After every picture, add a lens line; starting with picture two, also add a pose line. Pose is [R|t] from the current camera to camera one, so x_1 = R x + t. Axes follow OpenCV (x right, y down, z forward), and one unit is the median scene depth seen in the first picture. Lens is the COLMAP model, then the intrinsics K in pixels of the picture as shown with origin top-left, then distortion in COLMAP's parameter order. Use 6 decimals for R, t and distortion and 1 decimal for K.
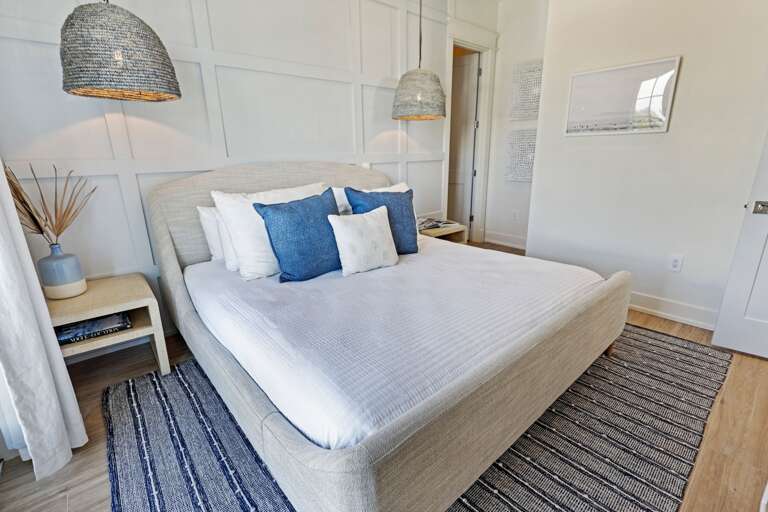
lens RADIAL K [[352.8, 0, 381.4], [0, 352.8, 255.1], [0, 0, 1]] dist [0.002396, 0.000014]
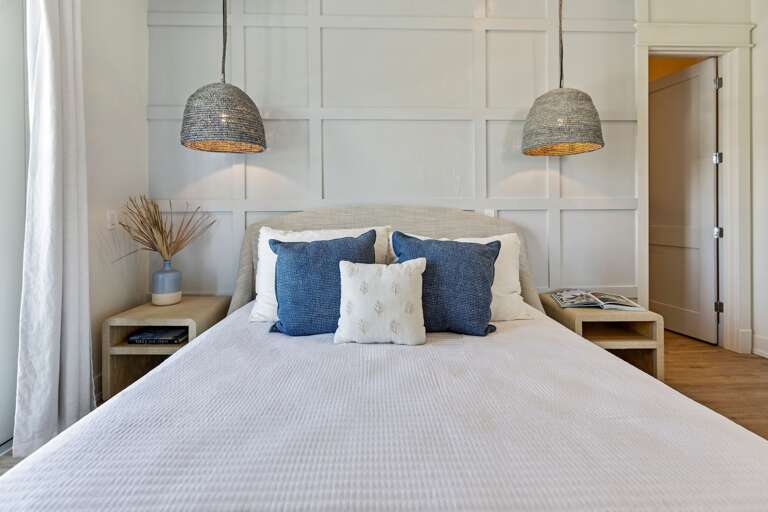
lens RADIAL K [[352.8, 0, 391.8], [0, 352.8, 216.0], [0, 0, 1]] dist [0.002396, 0.000014]
pose [[0.782155, 0.017431, -0.622840, 0.394236], [-0.183031, 0.961935, -0.202928, -0.060177], [0.595595, 0.272720, 0.755573, 0.372580]]
